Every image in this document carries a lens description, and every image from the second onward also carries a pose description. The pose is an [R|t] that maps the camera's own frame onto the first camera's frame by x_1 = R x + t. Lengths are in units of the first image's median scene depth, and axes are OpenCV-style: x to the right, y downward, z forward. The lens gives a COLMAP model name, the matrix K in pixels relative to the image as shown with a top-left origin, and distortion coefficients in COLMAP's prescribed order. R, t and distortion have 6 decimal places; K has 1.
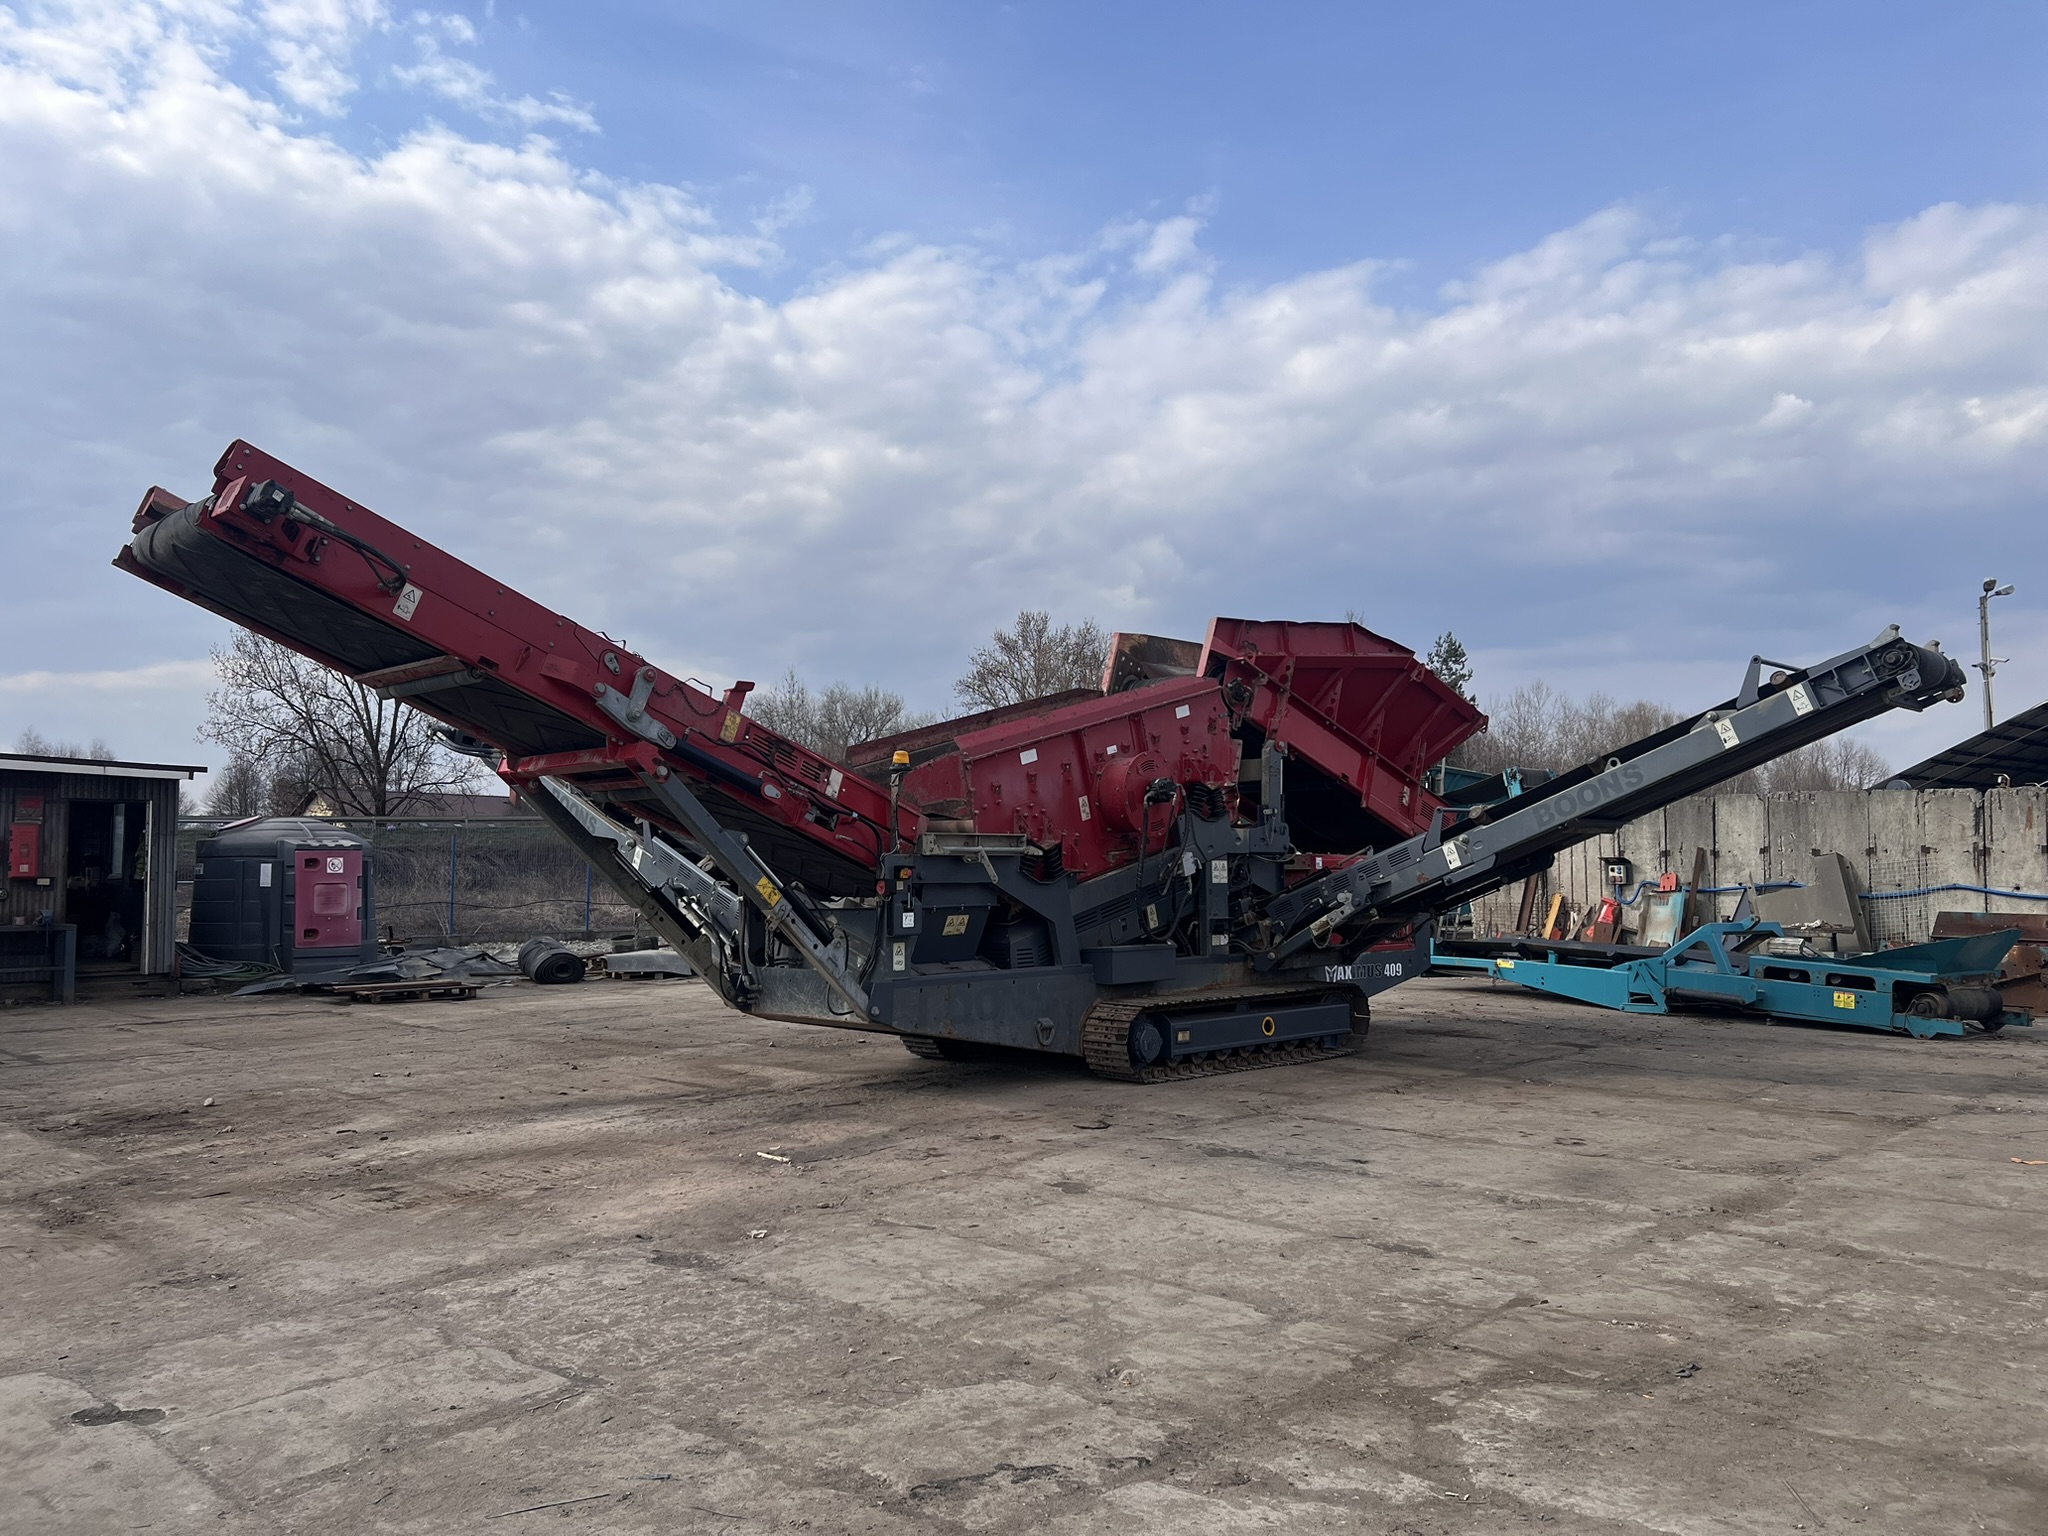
lens RADIAL K [[1546.7, 0, 999.2], [0, 1546.7, 826.1], [0, 0, 1]] dist [0.002609, -0.001488]
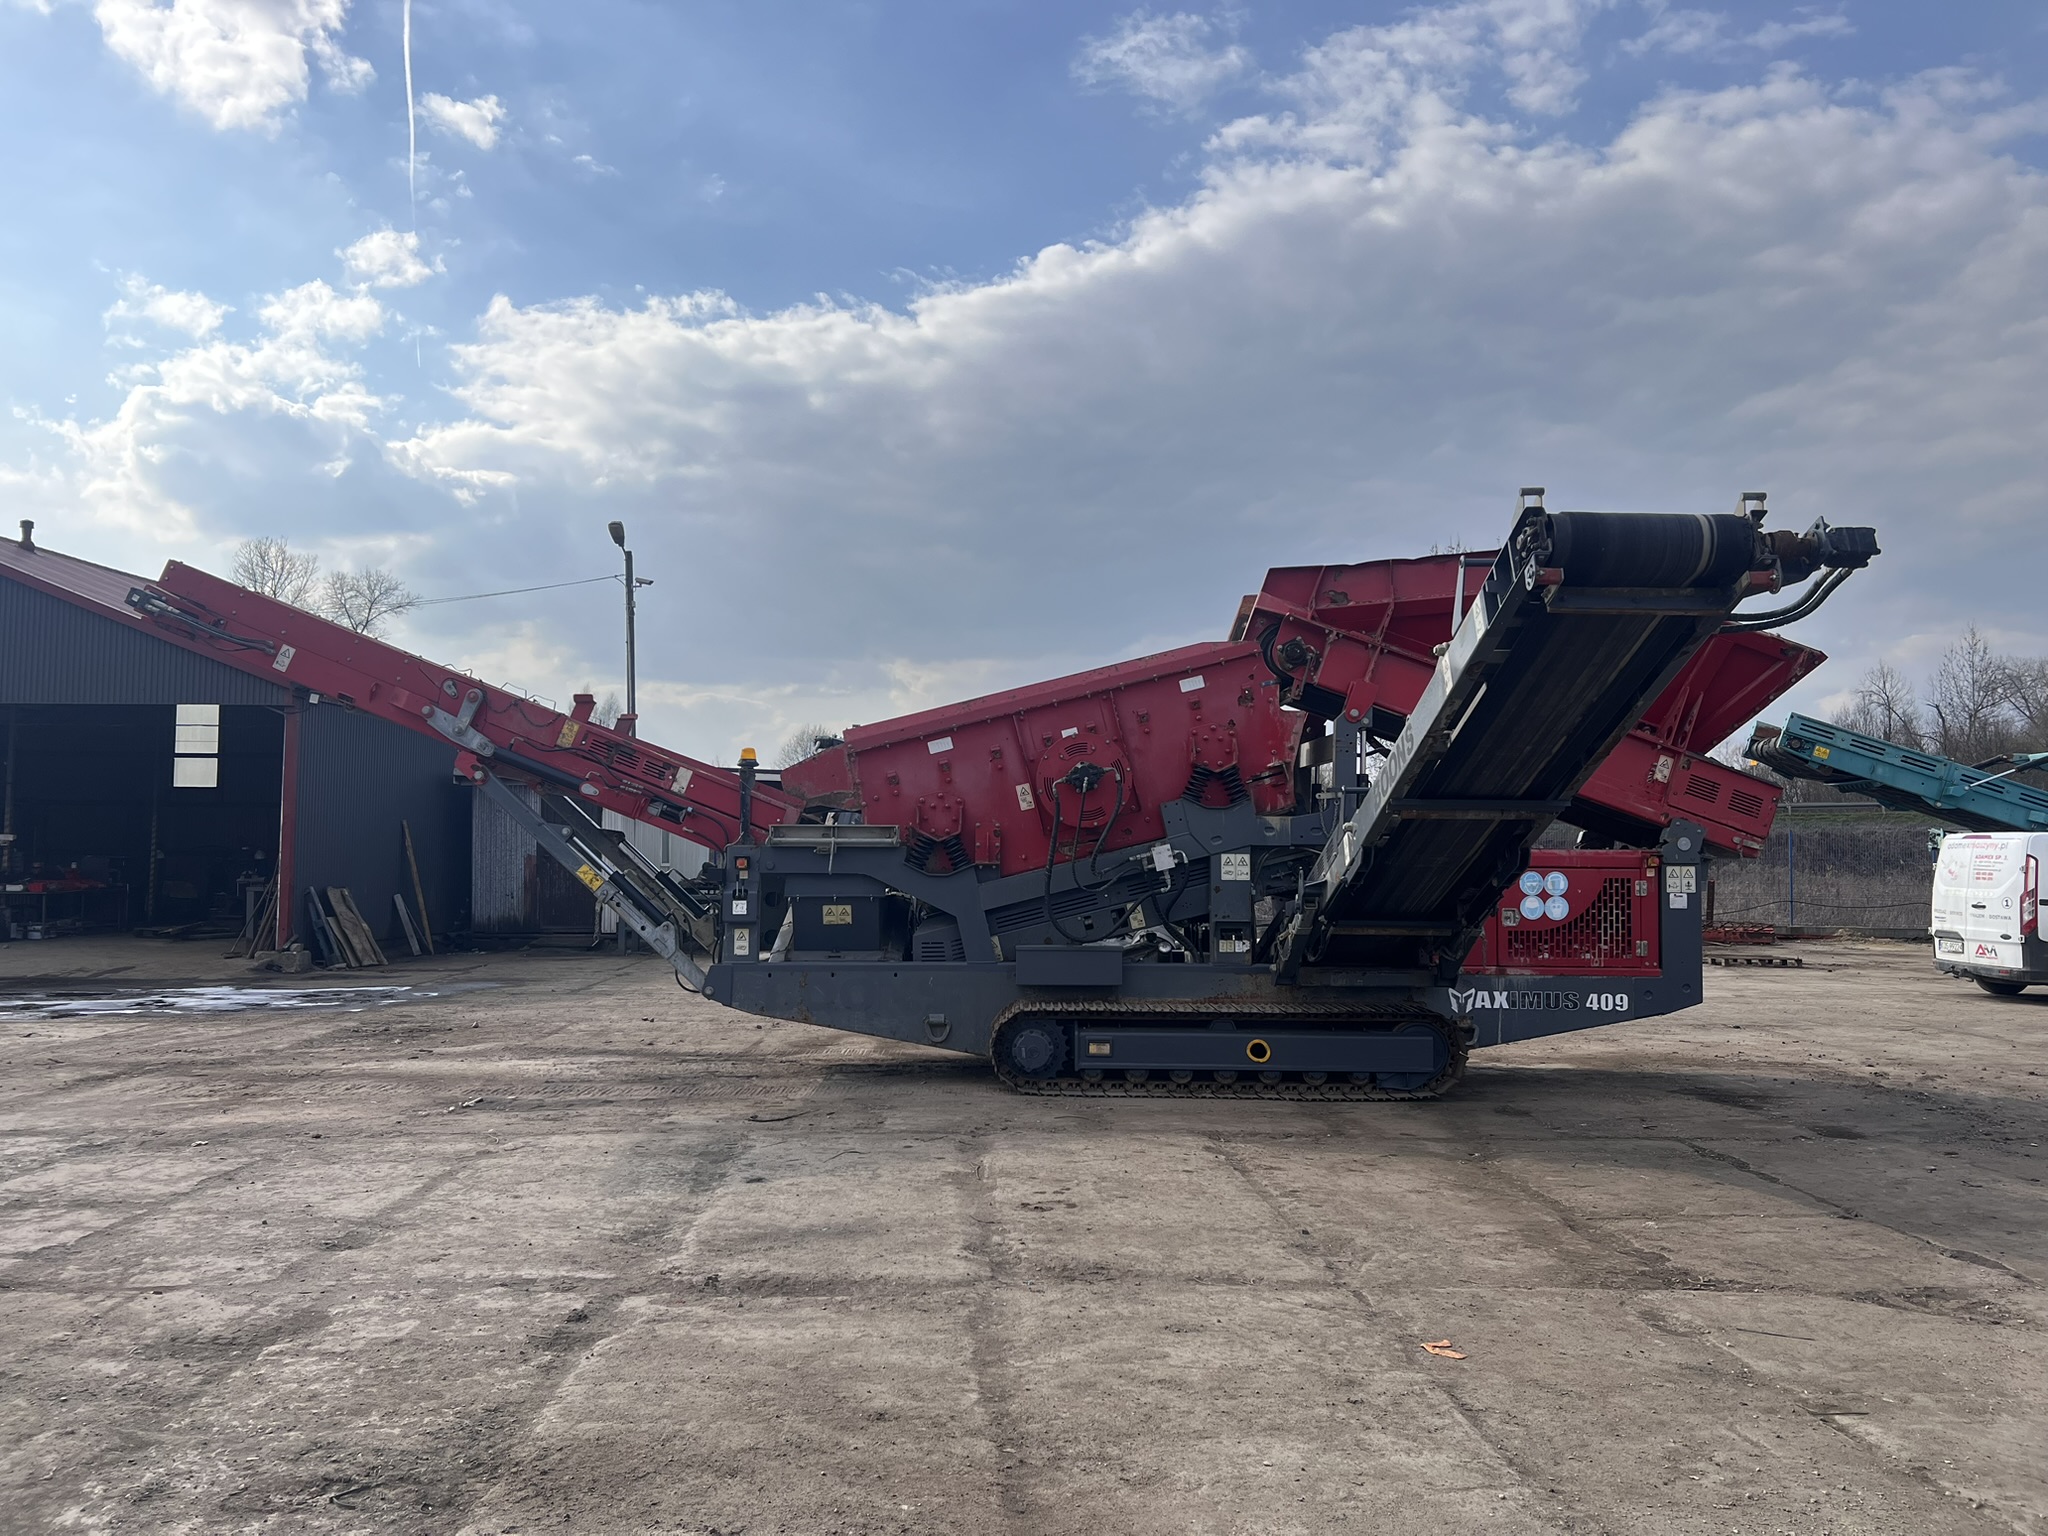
lens RADIAL K [[1546.7, 0, 999.2], [0, 1546.7, 826.1], [0, 0, 1]] dist [0.002609, -0.001488]
pose [[0.722703, -0.003286, -0.691150, 0.635460], [0.009797, 0.999937, 0.005490, 0.000834], [0.691089, -0.010739, 0.722690, 0.285230]]
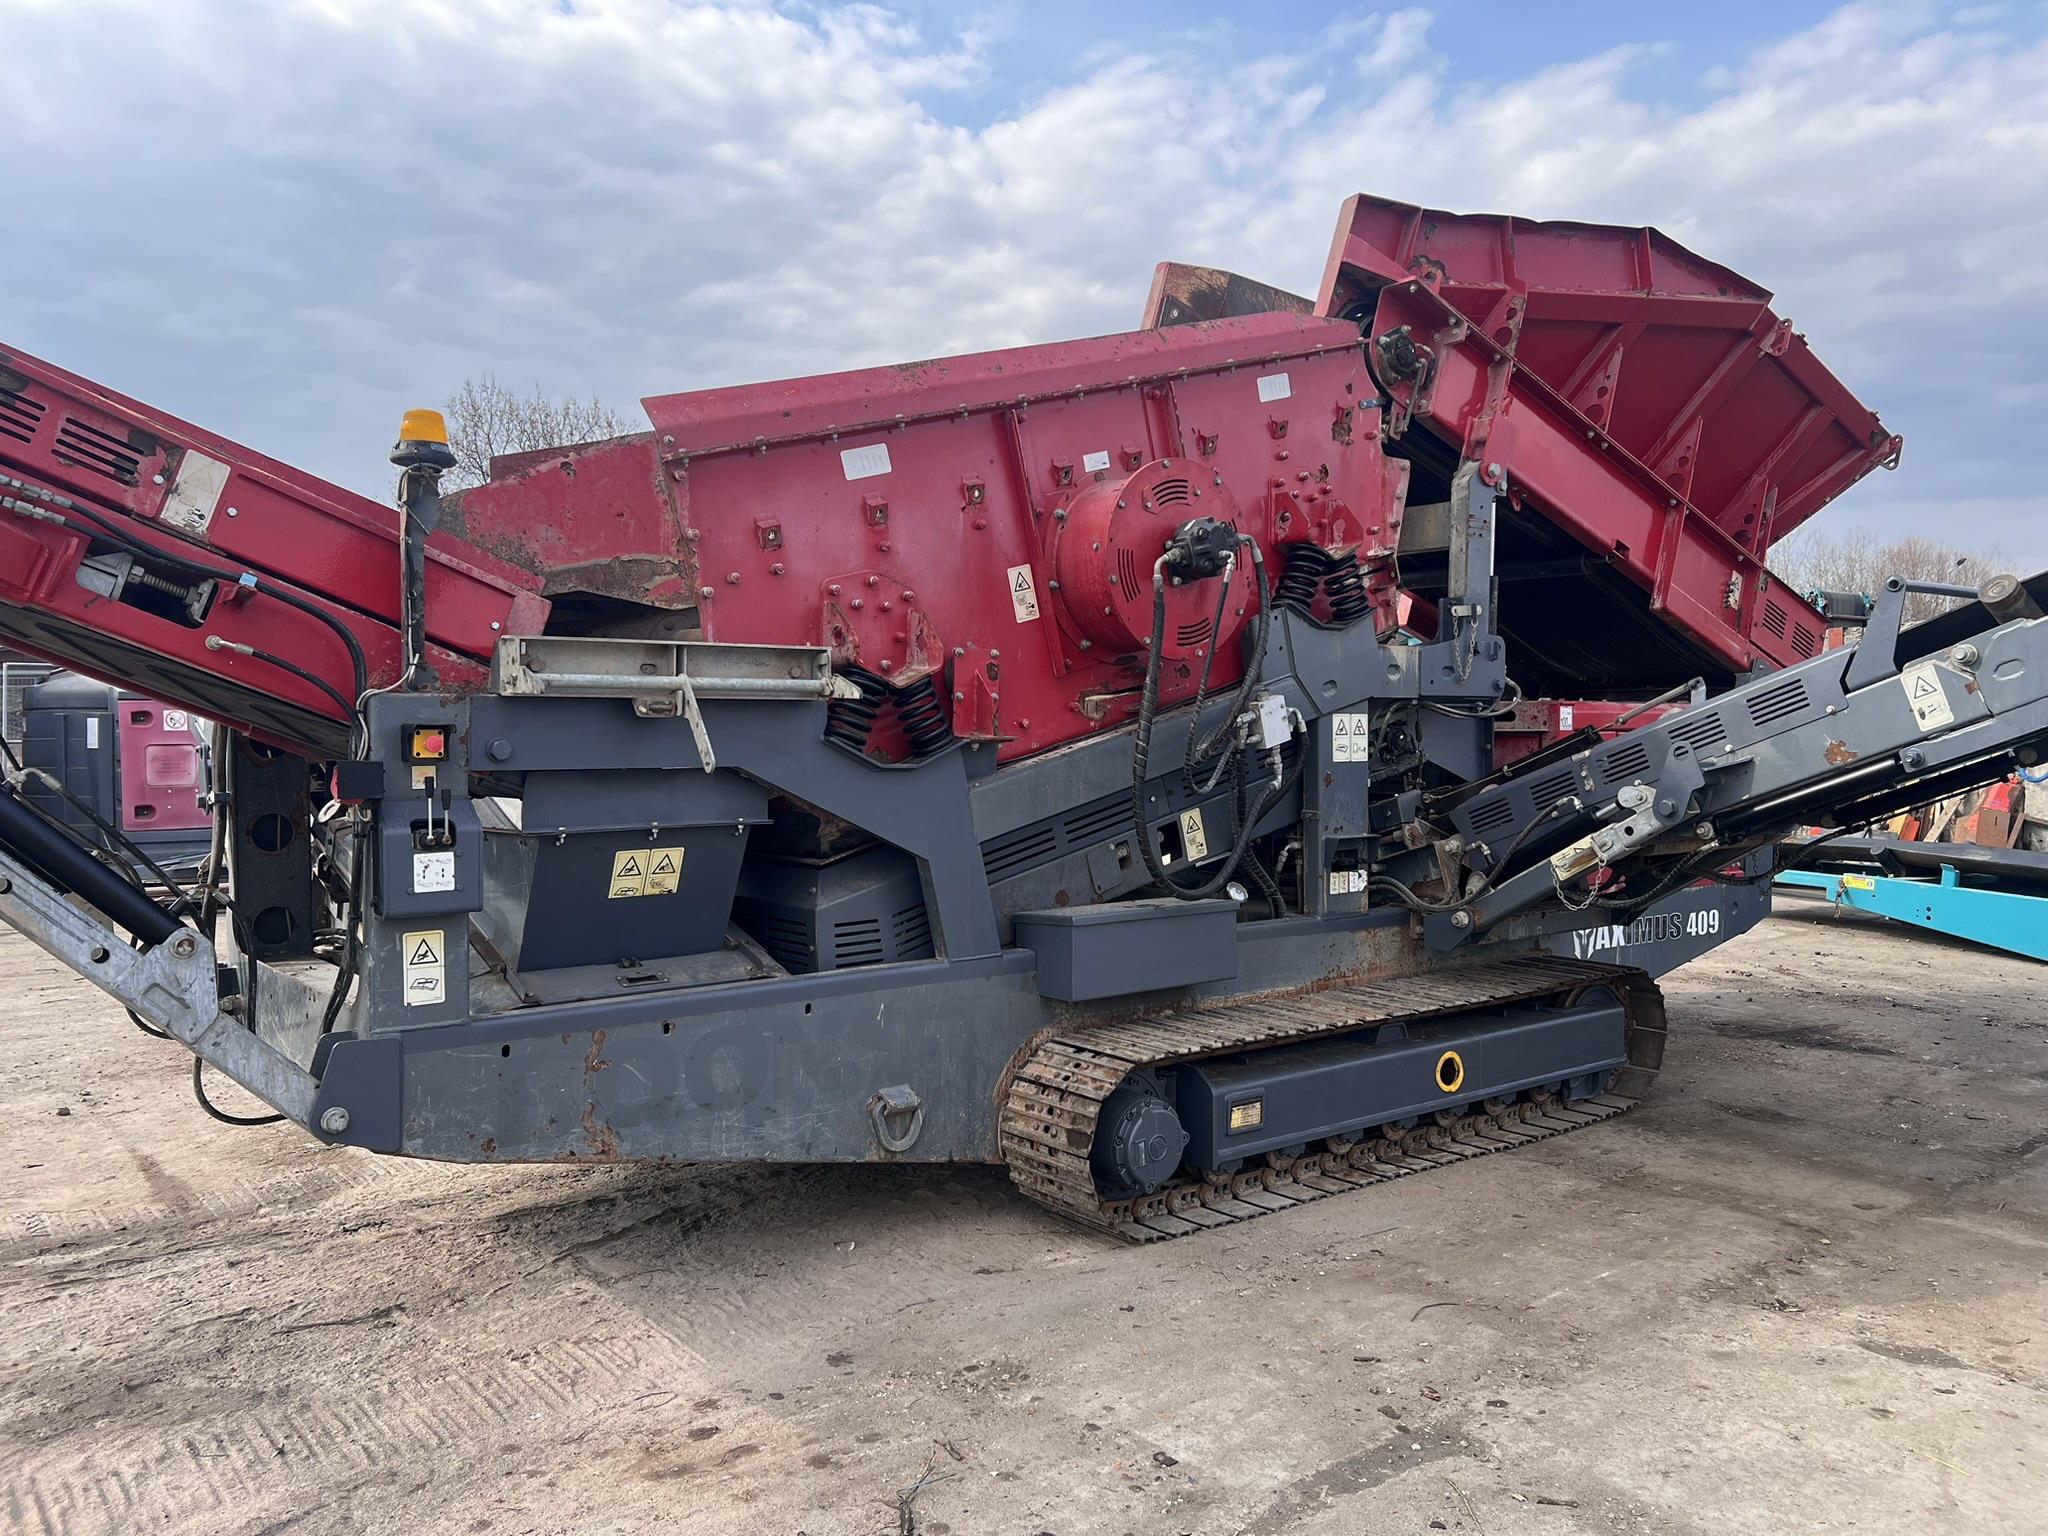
lens RADIAL K [[1566.1, 0, 1032.1], [0, 1566.1, 805.3], [0, 0, 1]] dist [0.043035, -0.031827]
pose [[0.994035, 0.007134, -0.108831, 0.097740], [0.001504, 0.996867, 0.079085, 0.012271], [0.109055, -0.078777, 0.990909, 0.512807]]
